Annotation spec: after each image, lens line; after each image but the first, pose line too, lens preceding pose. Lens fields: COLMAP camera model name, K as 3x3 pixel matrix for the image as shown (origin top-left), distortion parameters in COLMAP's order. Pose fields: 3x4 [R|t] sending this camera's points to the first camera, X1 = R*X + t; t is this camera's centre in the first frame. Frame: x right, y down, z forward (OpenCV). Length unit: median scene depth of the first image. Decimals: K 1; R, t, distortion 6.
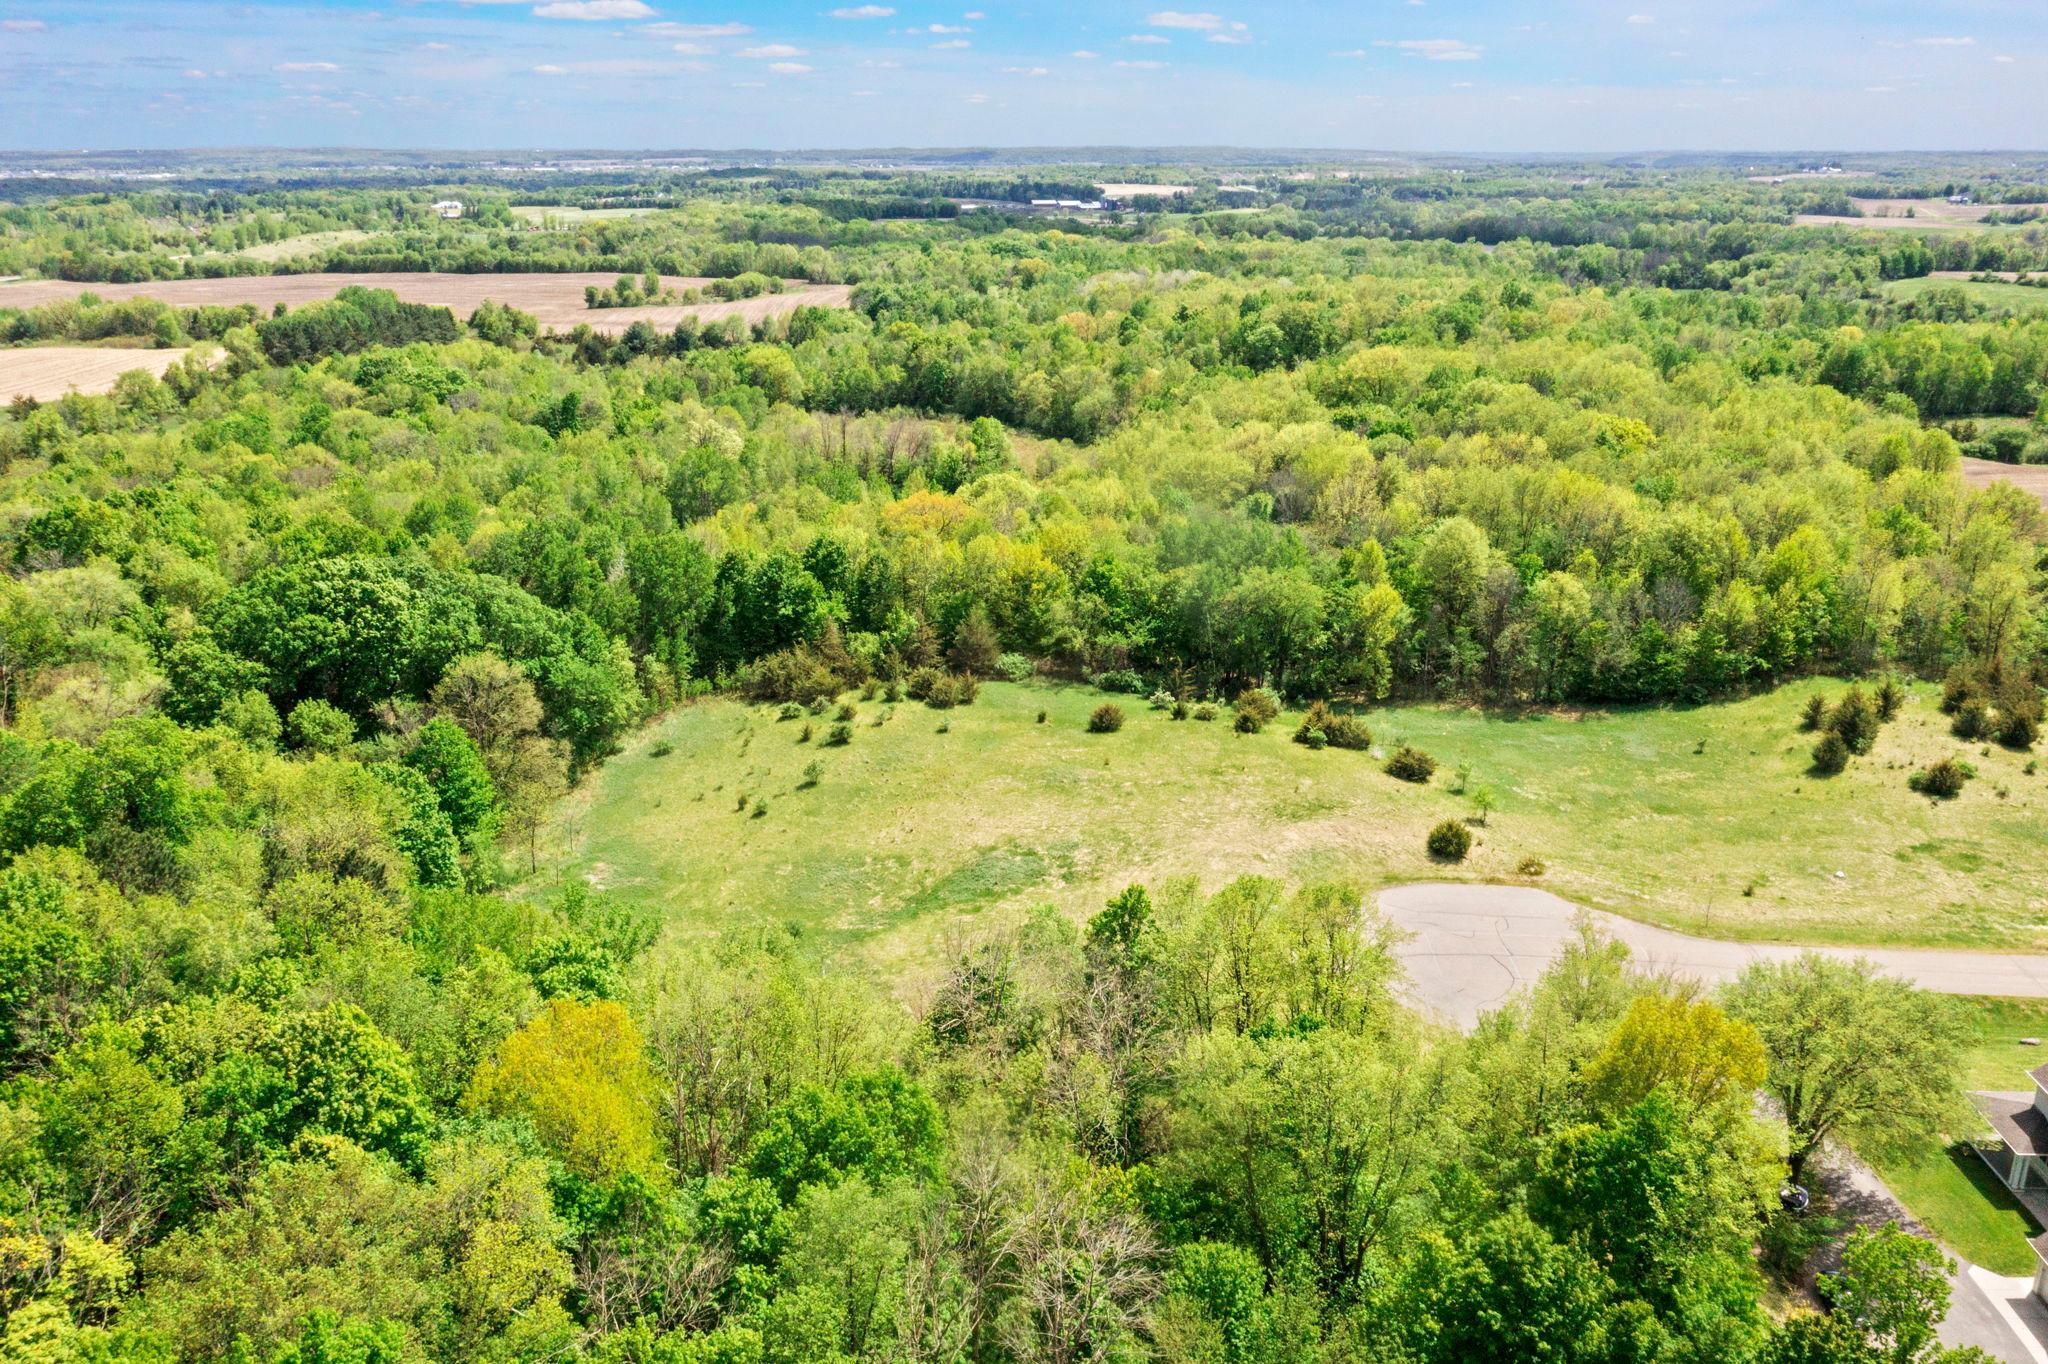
lens RADIAL K [[1635.0, 0, 1022.9], [0, 1635.0, 689.3], [0, 0, 1]] dist [-0.014992, 0.004751]
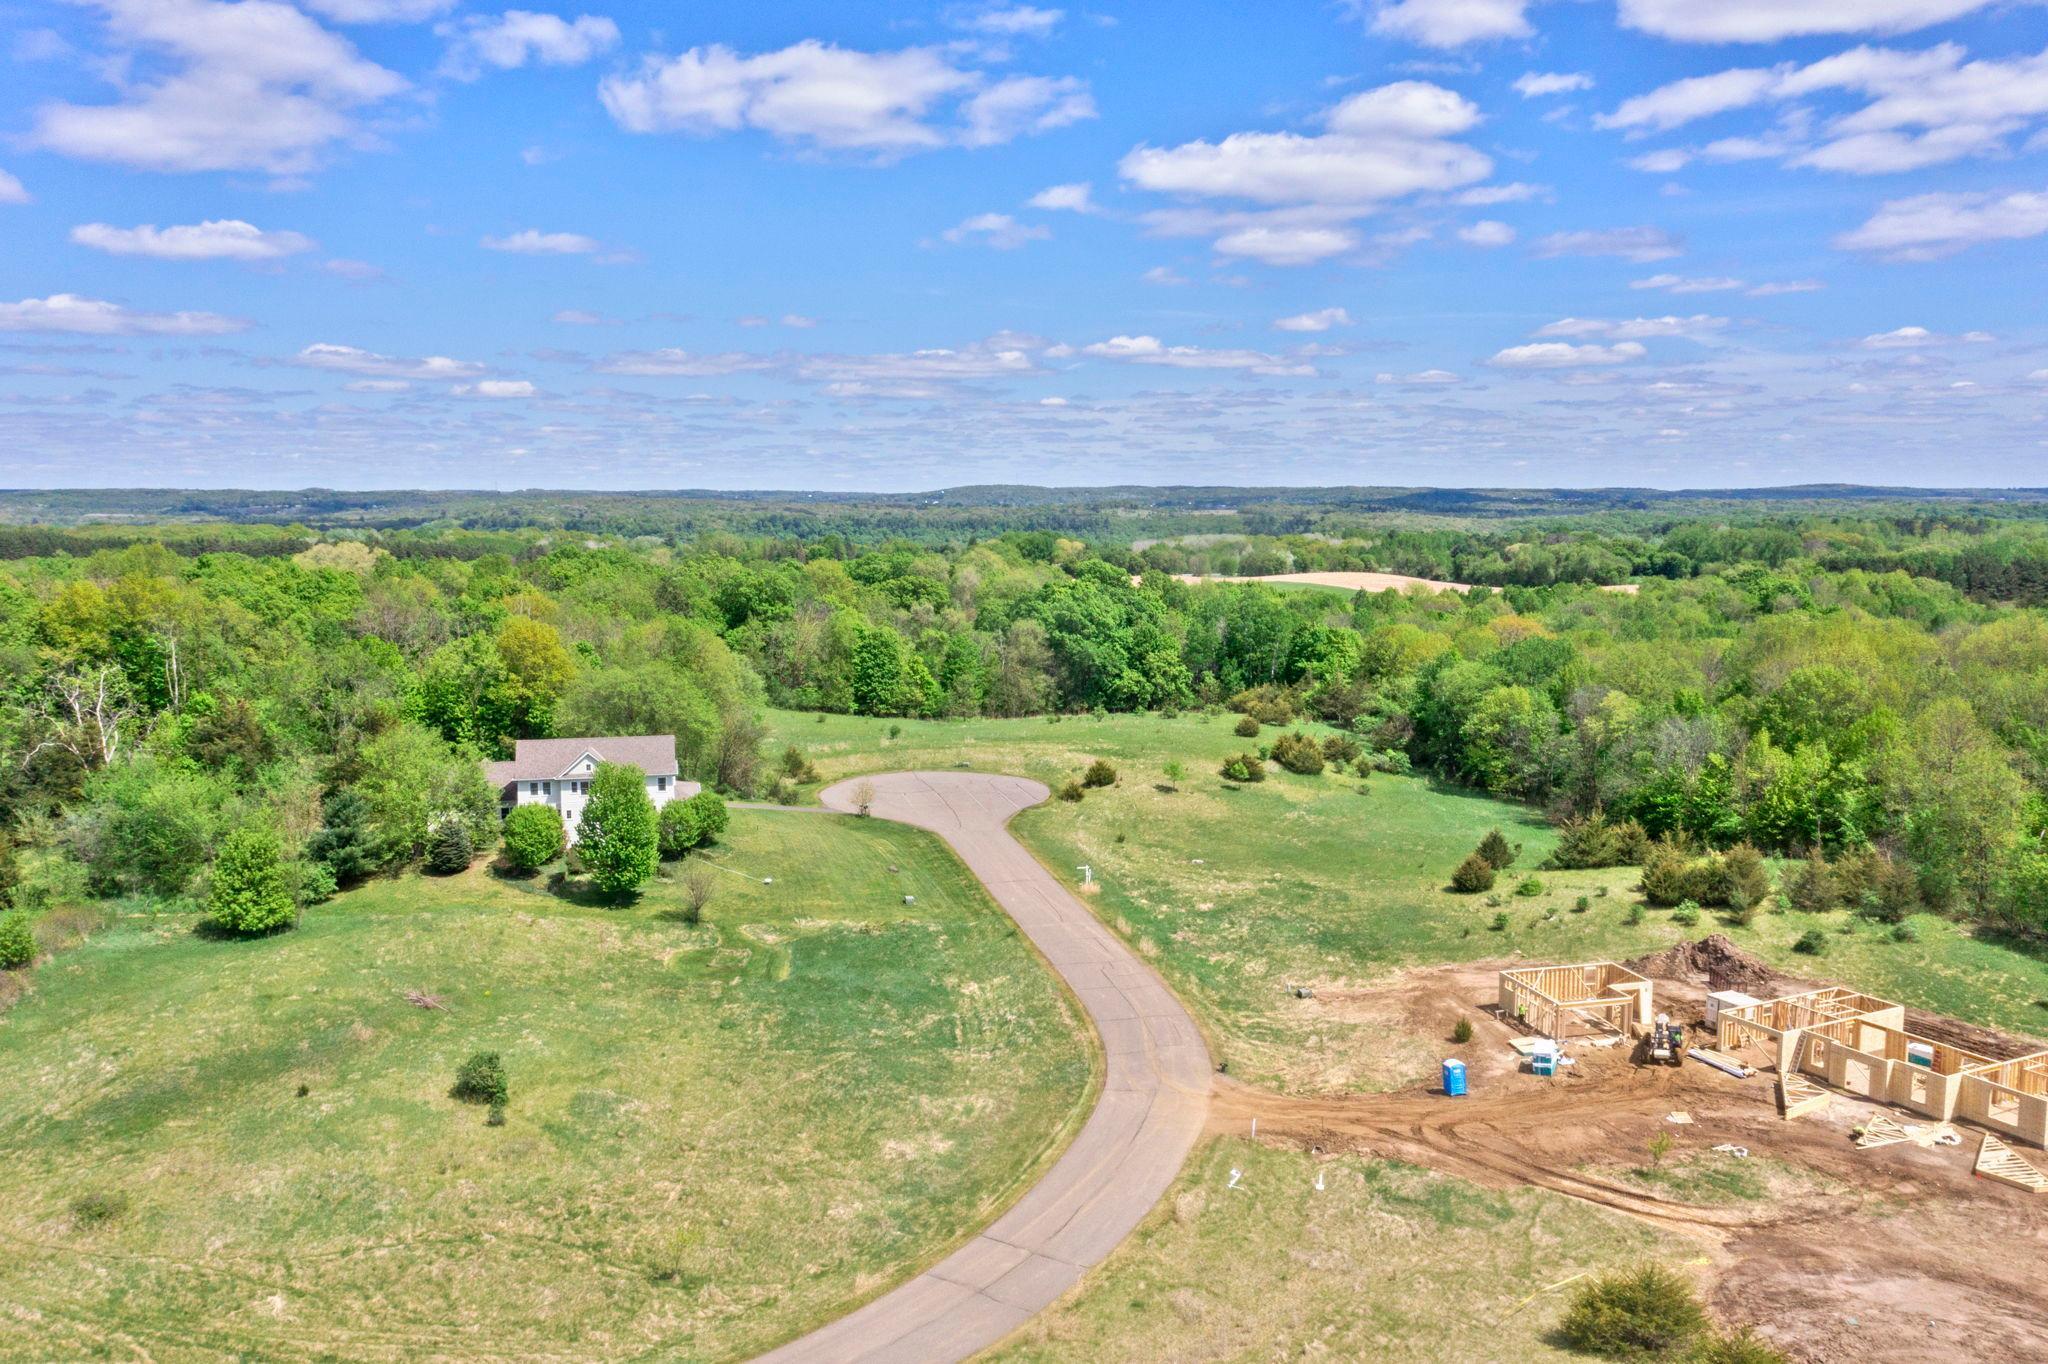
lens RADIAL K [[1635.0, 0, 1022.9], [0, 1635.0, 689.3], [0, 0, 1]] dist [-0.014992, 0.004751]
pose [[0.263867, 0.108190, -0.958472, 1.139360], [-0.296252, 0.954750, 0.026212, 0.005578], [0.917937, 0.277033, 0.283979, 0.401522]]
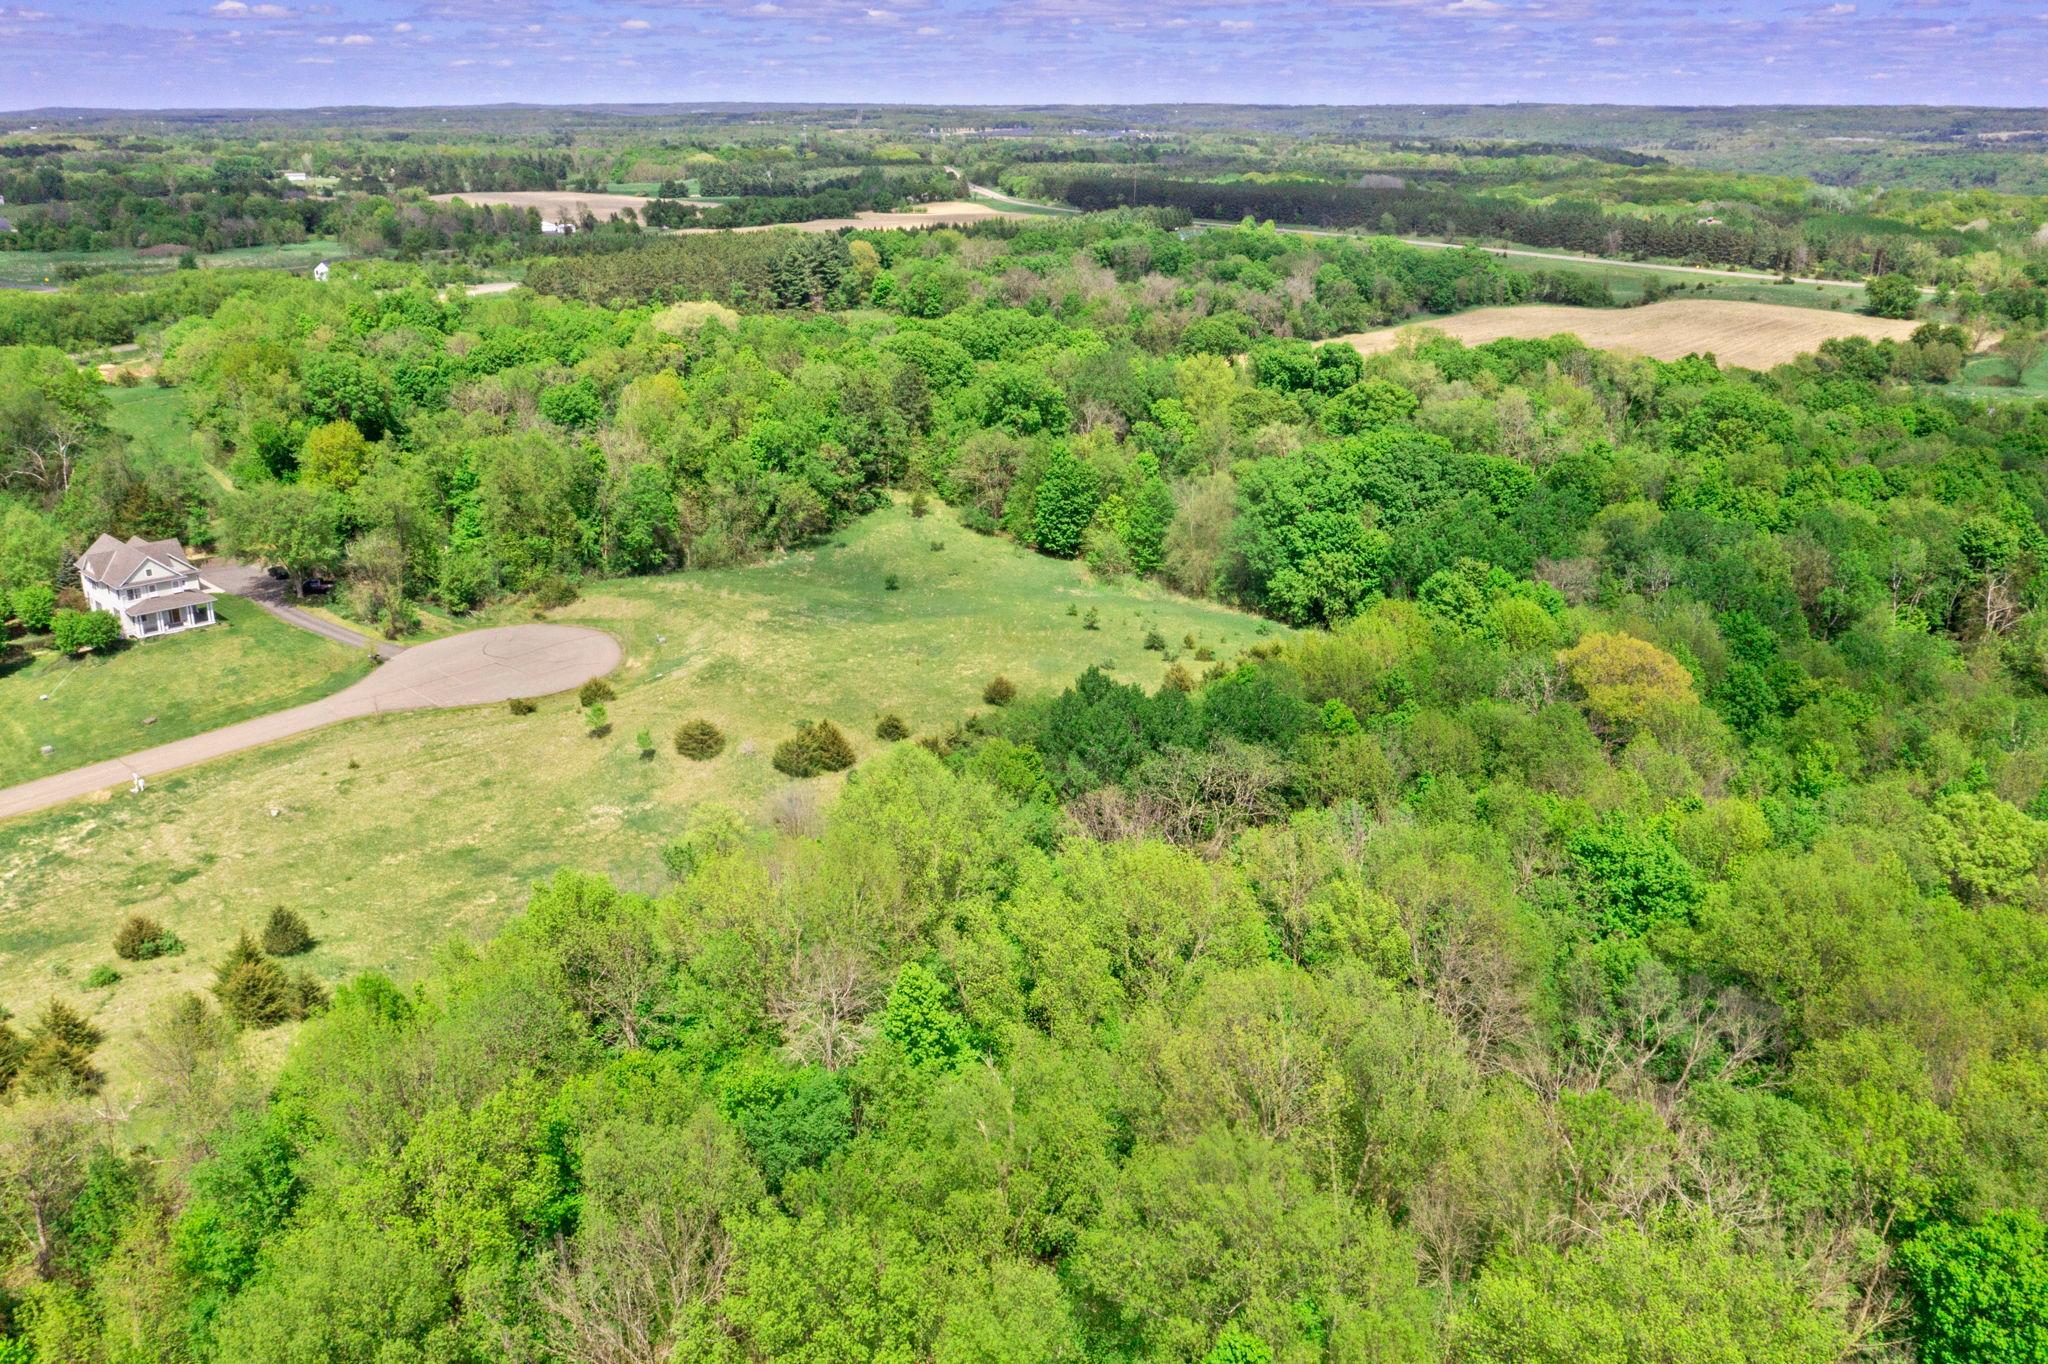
lens RADIAL K [[1635.0, 0, 1022.9], [0, 1635.0, 689.3], [0, 0, 1]] dist [-0.014992, 0.004751]
pose [[-0.677733, 0.241932, -0.694368, 0.649828], [-0.231717, 0.825938, 0.513939, -0.442555], [0.697843, 0.509211, -0.503706, 1.350432]]
